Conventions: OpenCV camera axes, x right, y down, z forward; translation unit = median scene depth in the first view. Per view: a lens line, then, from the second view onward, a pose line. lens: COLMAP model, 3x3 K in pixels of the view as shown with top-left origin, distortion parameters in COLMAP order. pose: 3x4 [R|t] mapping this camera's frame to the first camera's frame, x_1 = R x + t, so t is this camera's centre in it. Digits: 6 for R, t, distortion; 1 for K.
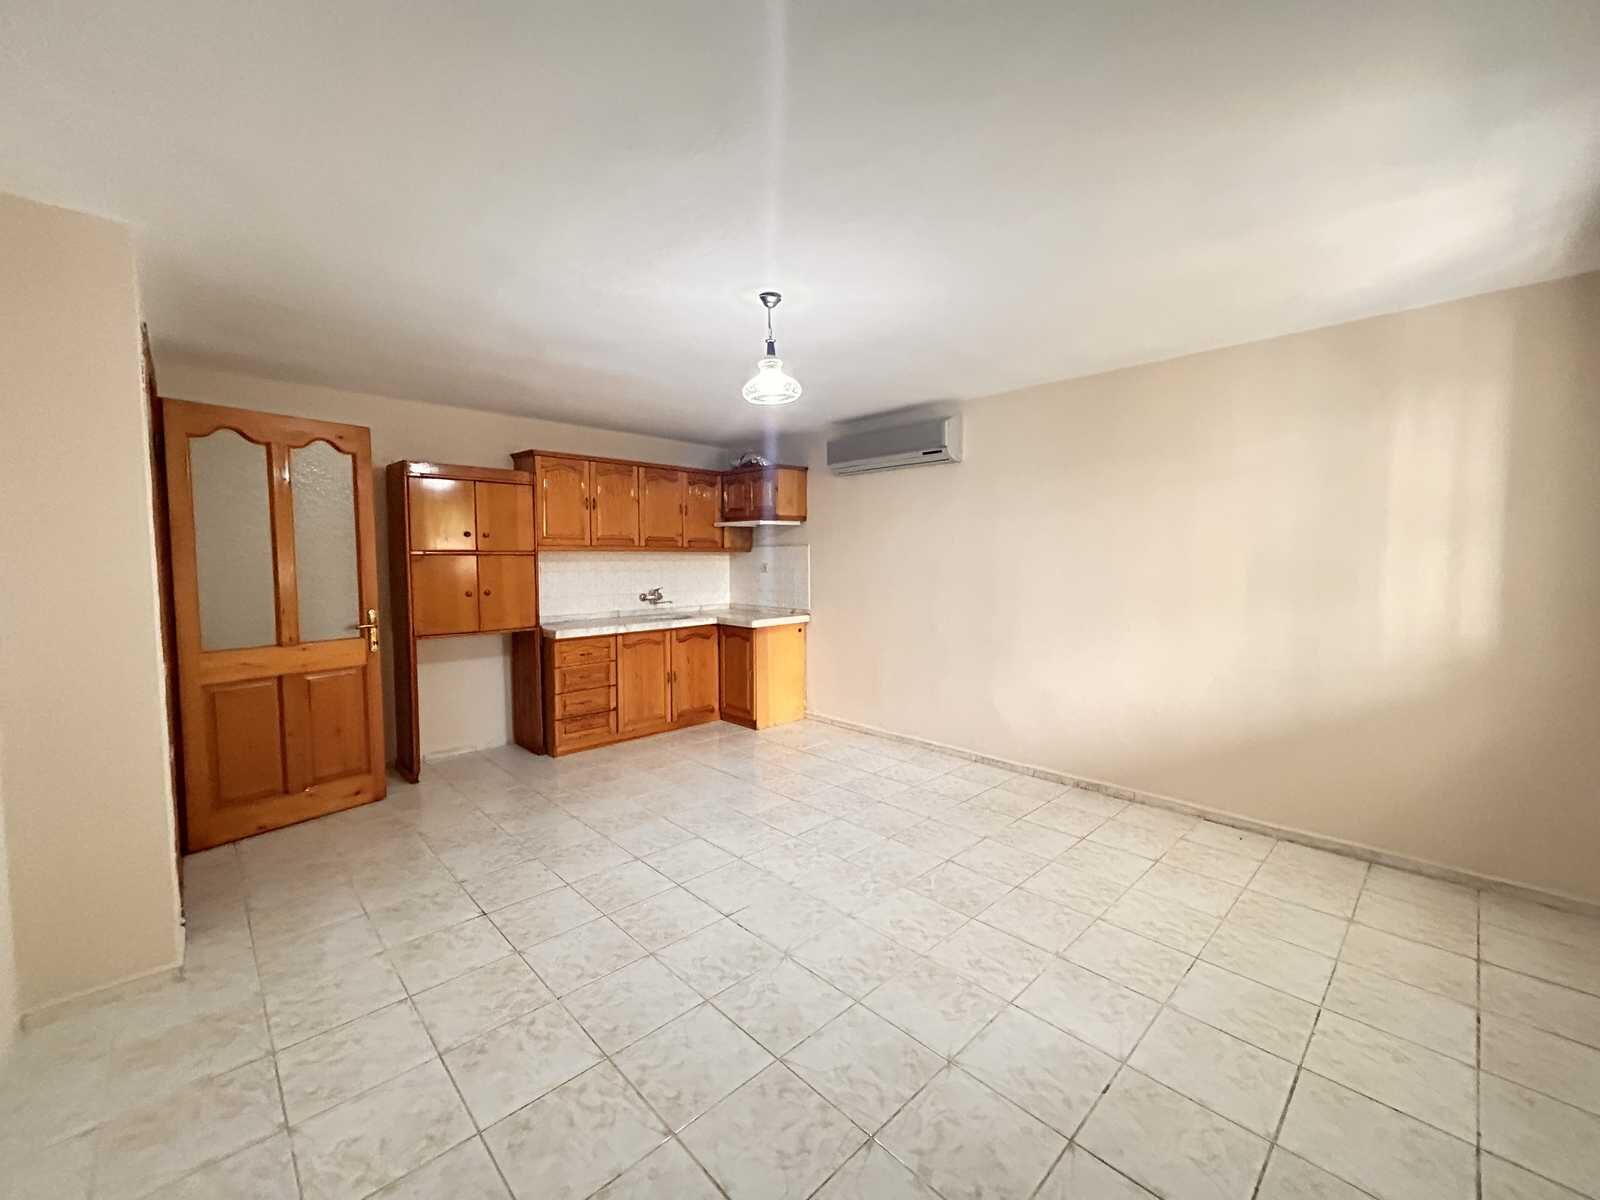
lens RADIAL K [[638.5, 0, 800.8], [0, 638.5, 588.9], [0, 0, 1]] dist [-0.010730, 0.000513]
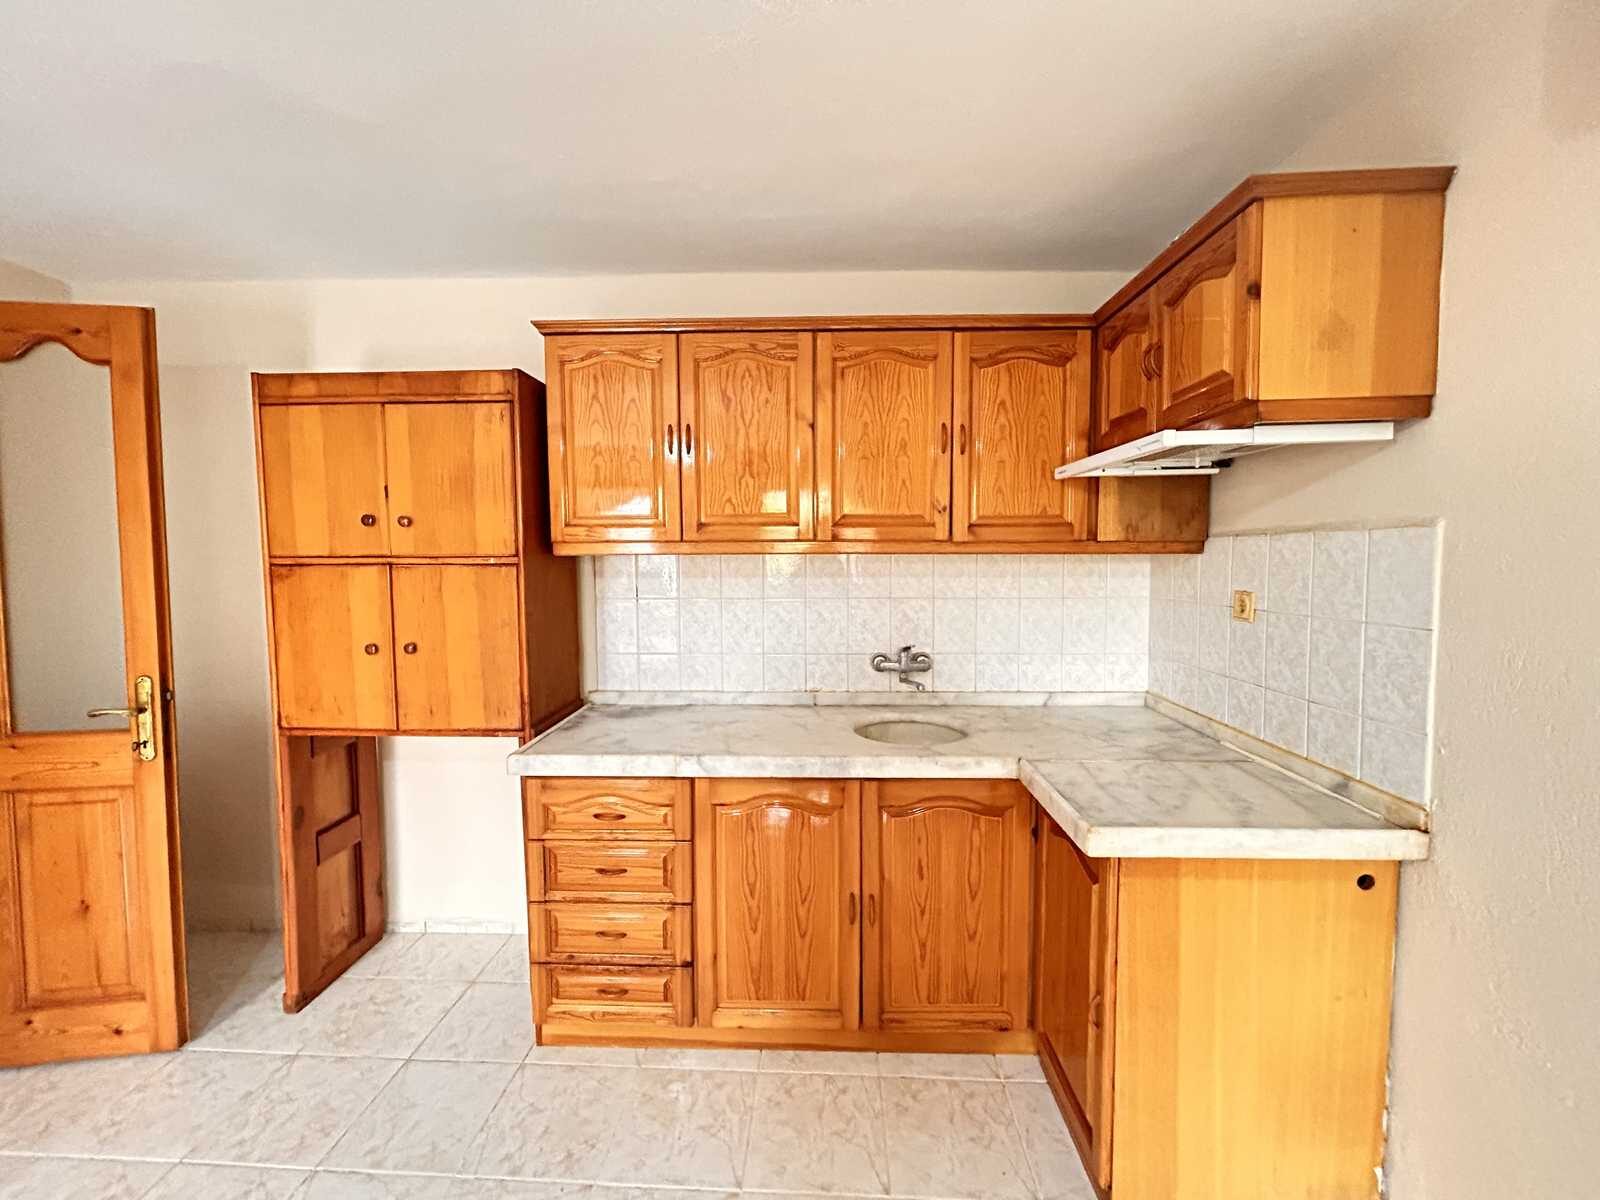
lens RADIAL K [[638.5, 0, 800.8], [0, 638.5, 588.9], [0, 0, 1]] dist [-0.010730, 0.000513]
pose [[0.681733, 0.037347, -0.730648, 0.023073], [-0.035936, 0.999200, 0.017544, -0.041699], [0.730718, 0.014296, 0.682529, 0.688050]]
